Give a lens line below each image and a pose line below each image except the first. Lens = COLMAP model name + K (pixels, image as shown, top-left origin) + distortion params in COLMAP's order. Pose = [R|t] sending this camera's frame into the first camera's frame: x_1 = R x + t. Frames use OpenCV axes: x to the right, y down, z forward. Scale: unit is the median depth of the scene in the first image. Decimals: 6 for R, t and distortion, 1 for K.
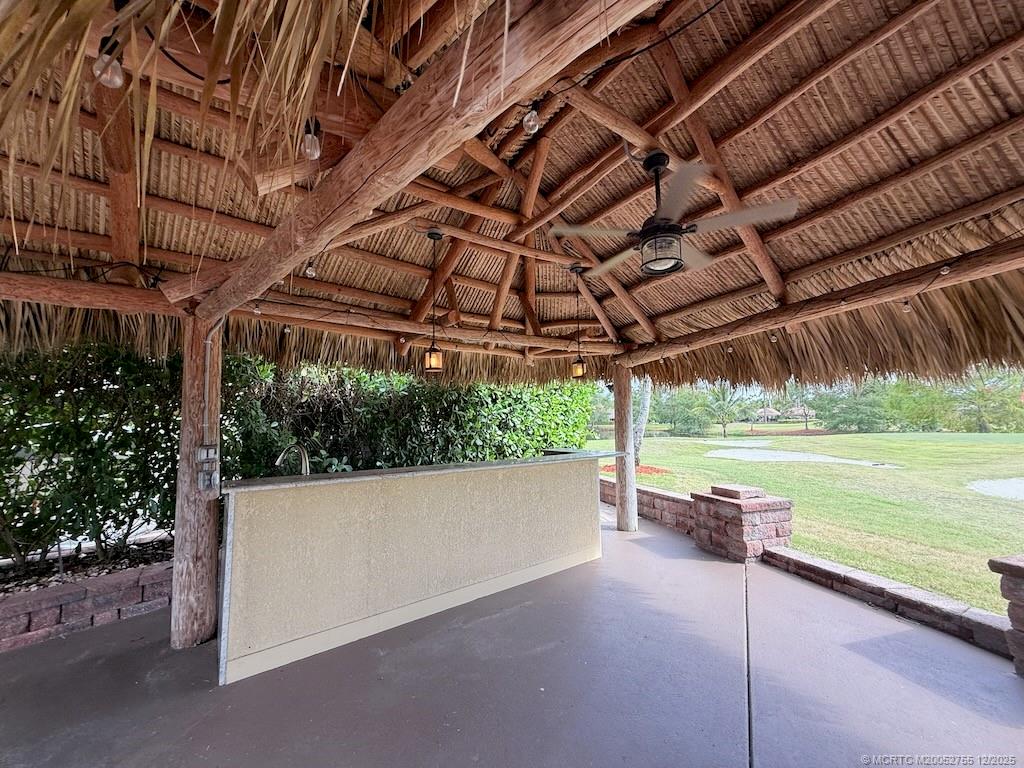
lens RADIAL K [[409.7, 0, 509.6], [0, 409.7, 388.6], [0, 0, 1]] dist [0.000162, 0.000168]
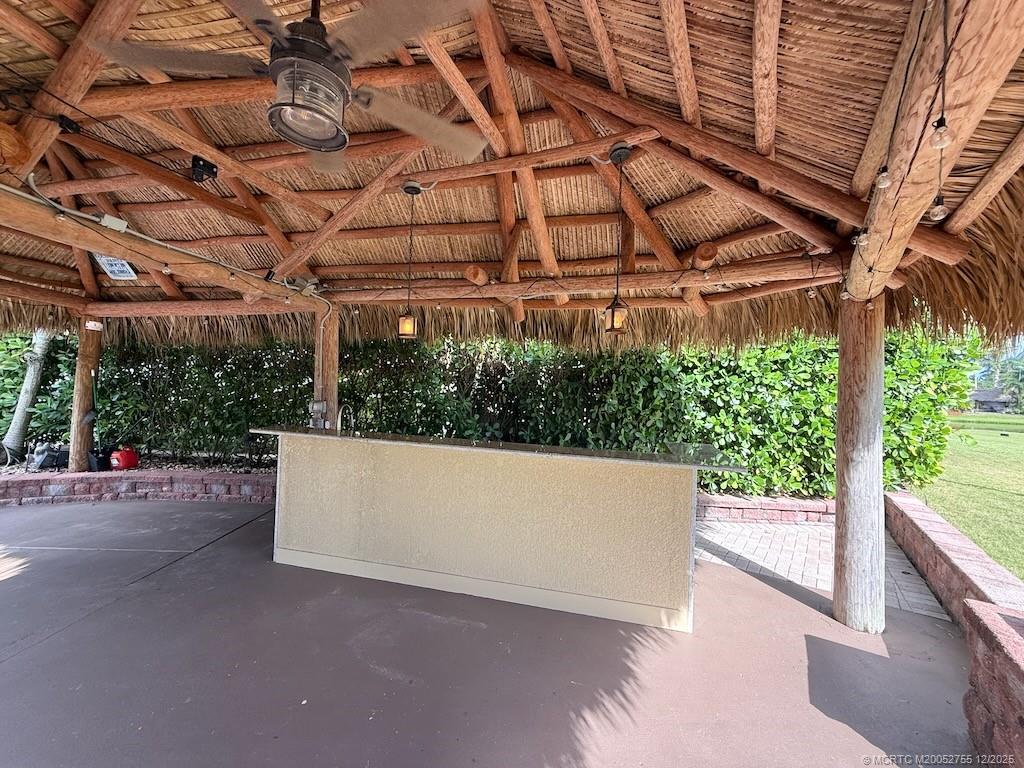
lens RADIAL K [[402.2, 0, 511.1], [0, 402.2, 391.0], [0, 0, 1]] dist [0.000162, -0.000106]
pose [[0.597505, 0.034627, -0.801117, 0.428785], [0.024463, 0.997815, 0.061375, 0.017594], [0.801492, -0.056269, 0.595352, 0.384134]]
